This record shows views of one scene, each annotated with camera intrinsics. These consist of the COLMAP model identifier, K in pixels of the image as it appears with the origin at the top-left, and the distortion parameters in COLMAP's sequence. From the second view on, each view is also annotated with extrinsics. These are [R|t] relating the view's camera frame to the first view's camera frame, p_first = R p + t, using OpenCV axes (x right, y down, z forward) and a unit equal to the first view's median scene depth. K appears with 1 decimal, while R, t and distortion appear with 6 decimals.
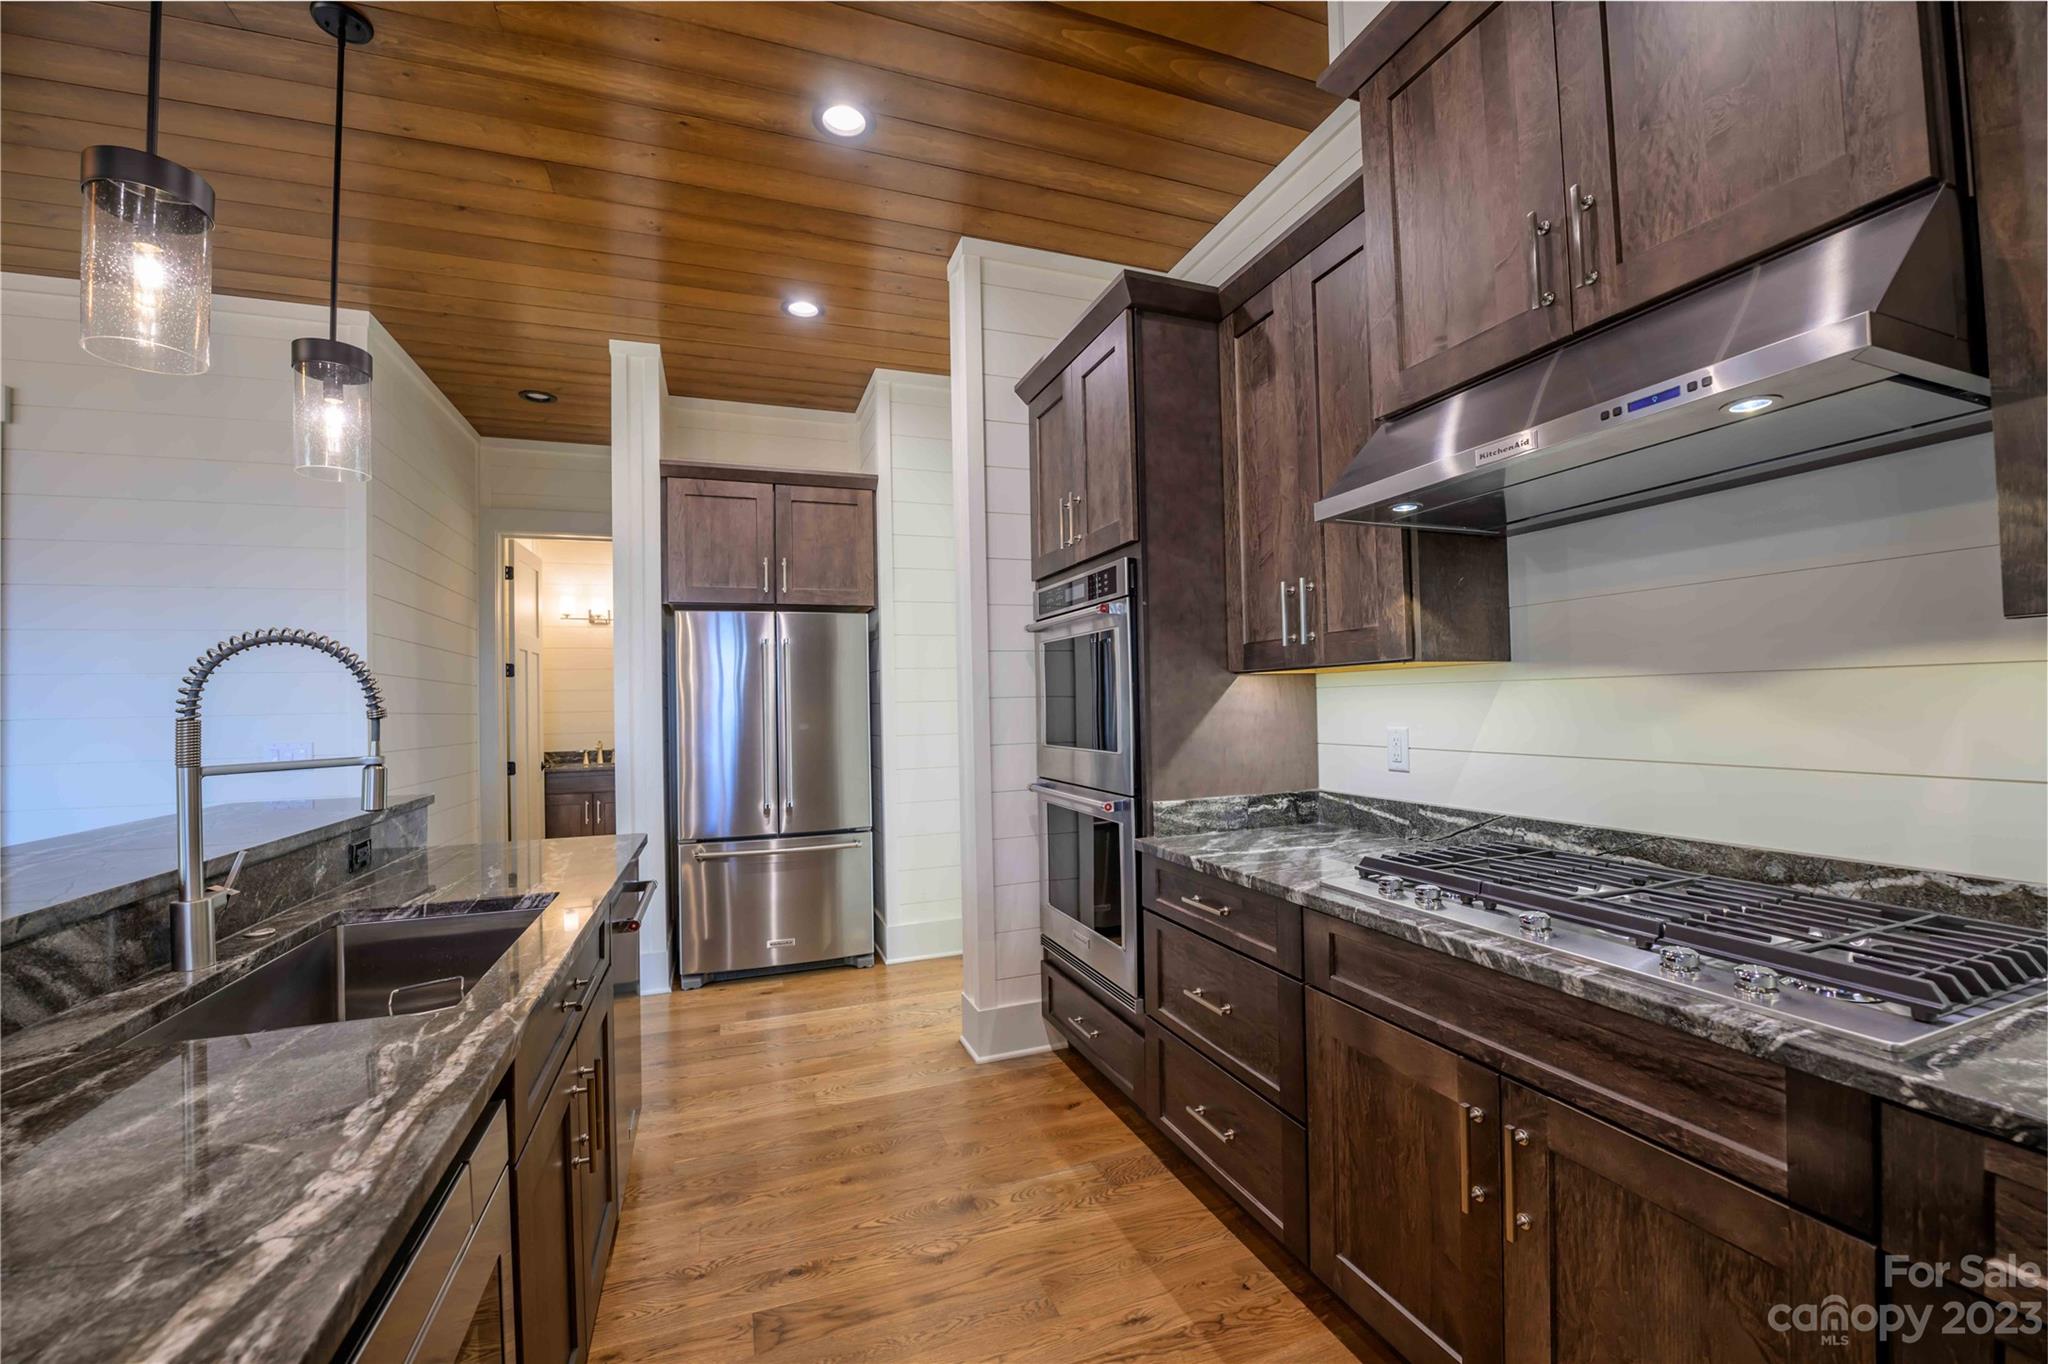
lens RADIAL K [[823.1, 0, 1022.2], [0, 823.1, 687.9], [0, 0, 1]] dist [-0.021621, 0.000681]
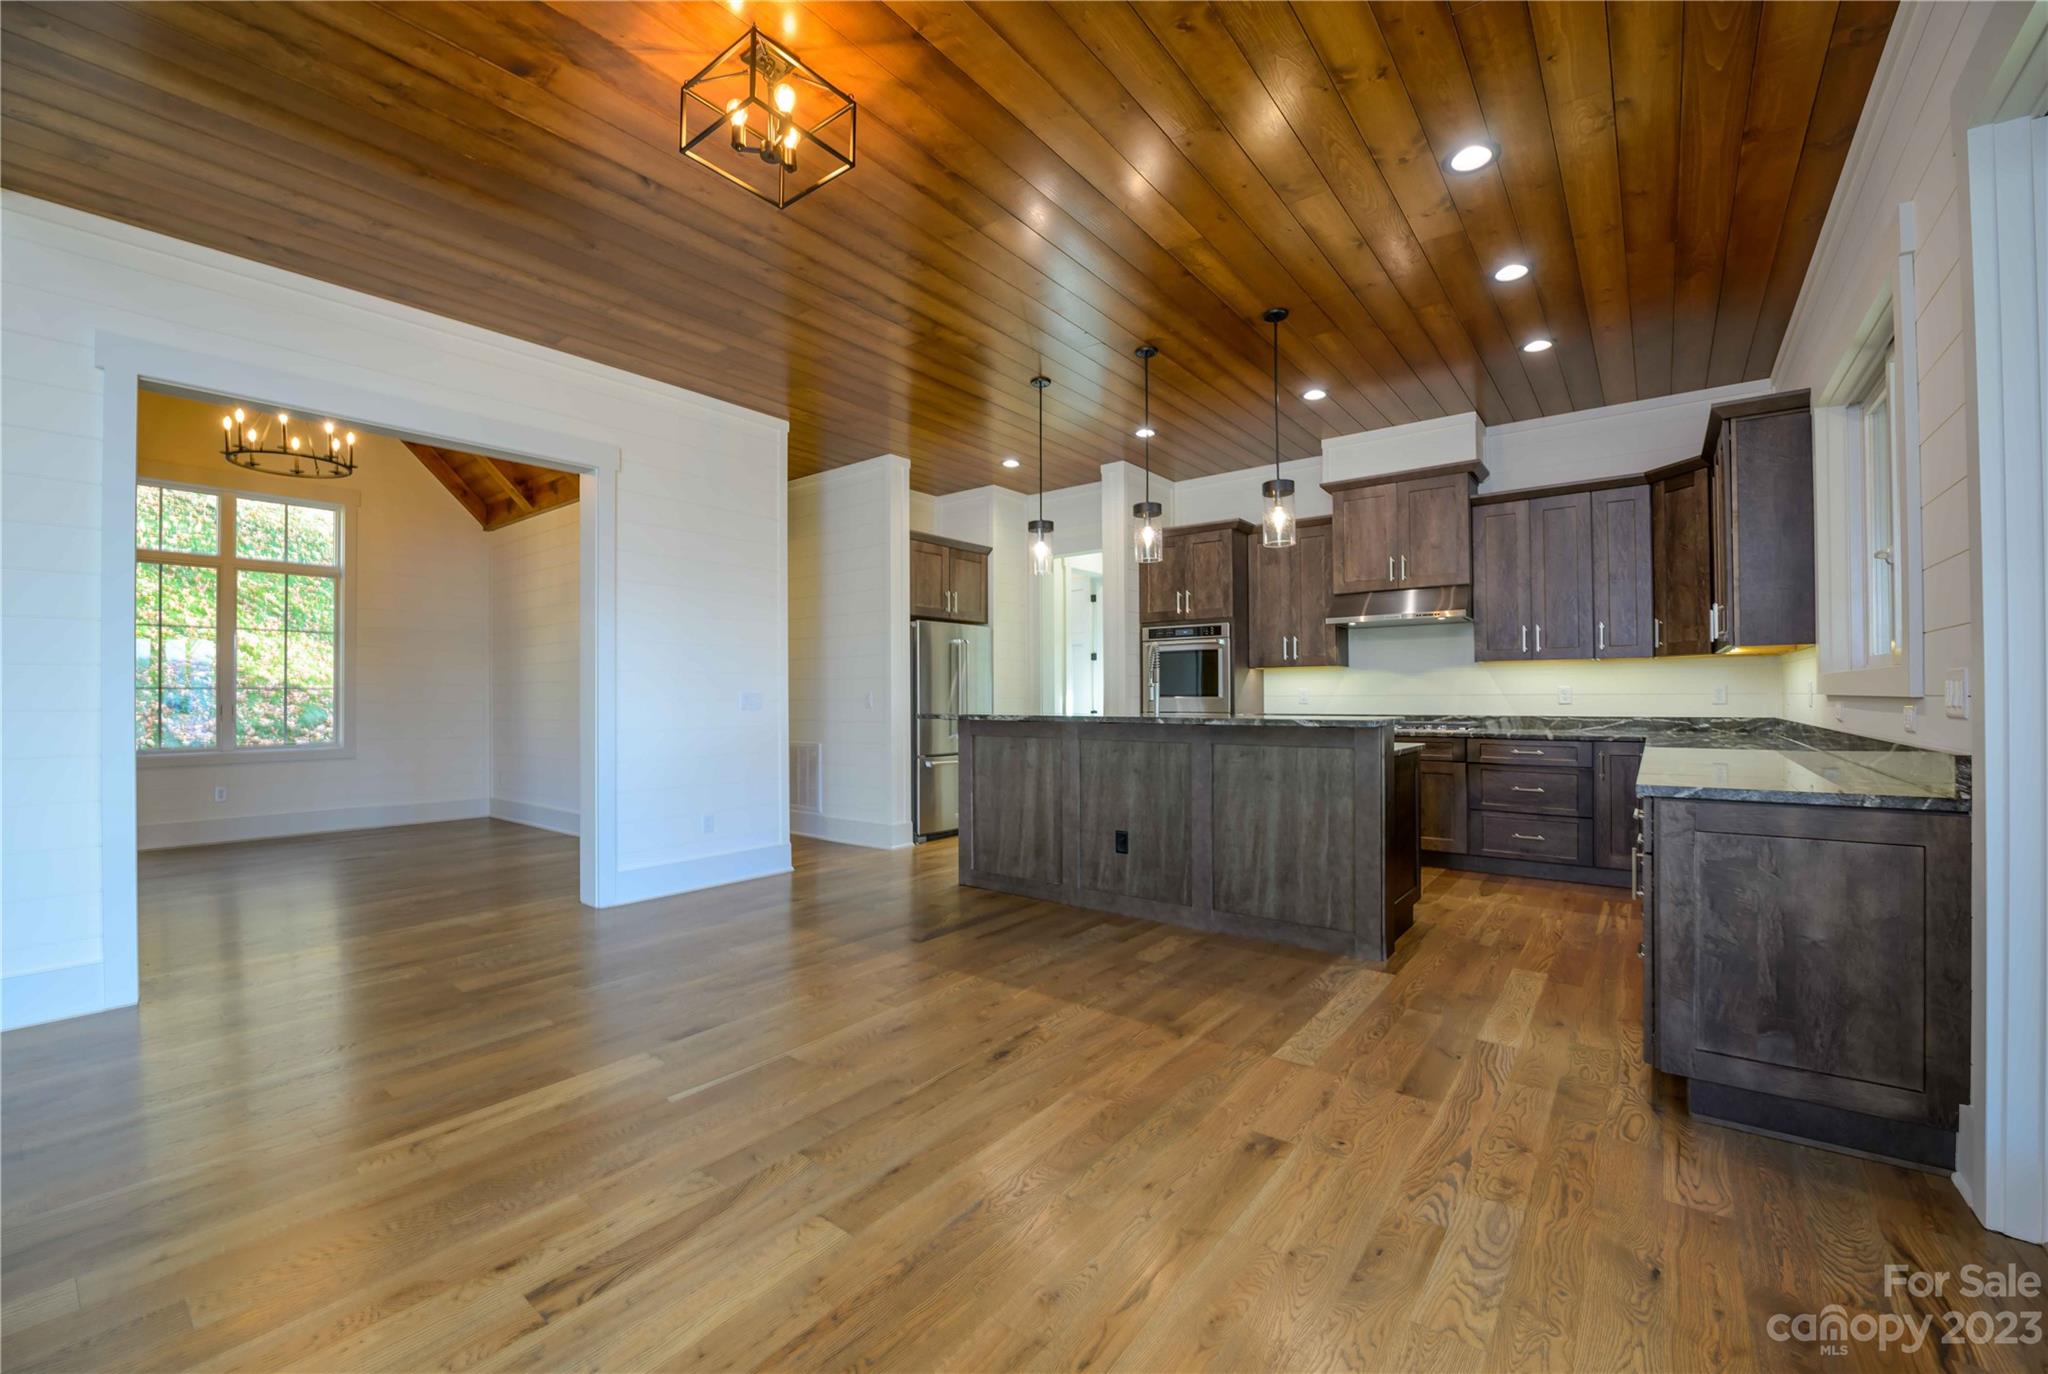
lens RADIAL K [[823.1, 0, 1023.8], [0, 823.1, 689.5], [0, 0, 1]] dist [-0.021621, 0.000681]
pose [[0.850485, 0.025163, 0.525397, -1.967940], [-0.025688, 0.999650, -0.006295, 0.095401], [-0.525372, -0.008142, 0.850834, -0.978352]]
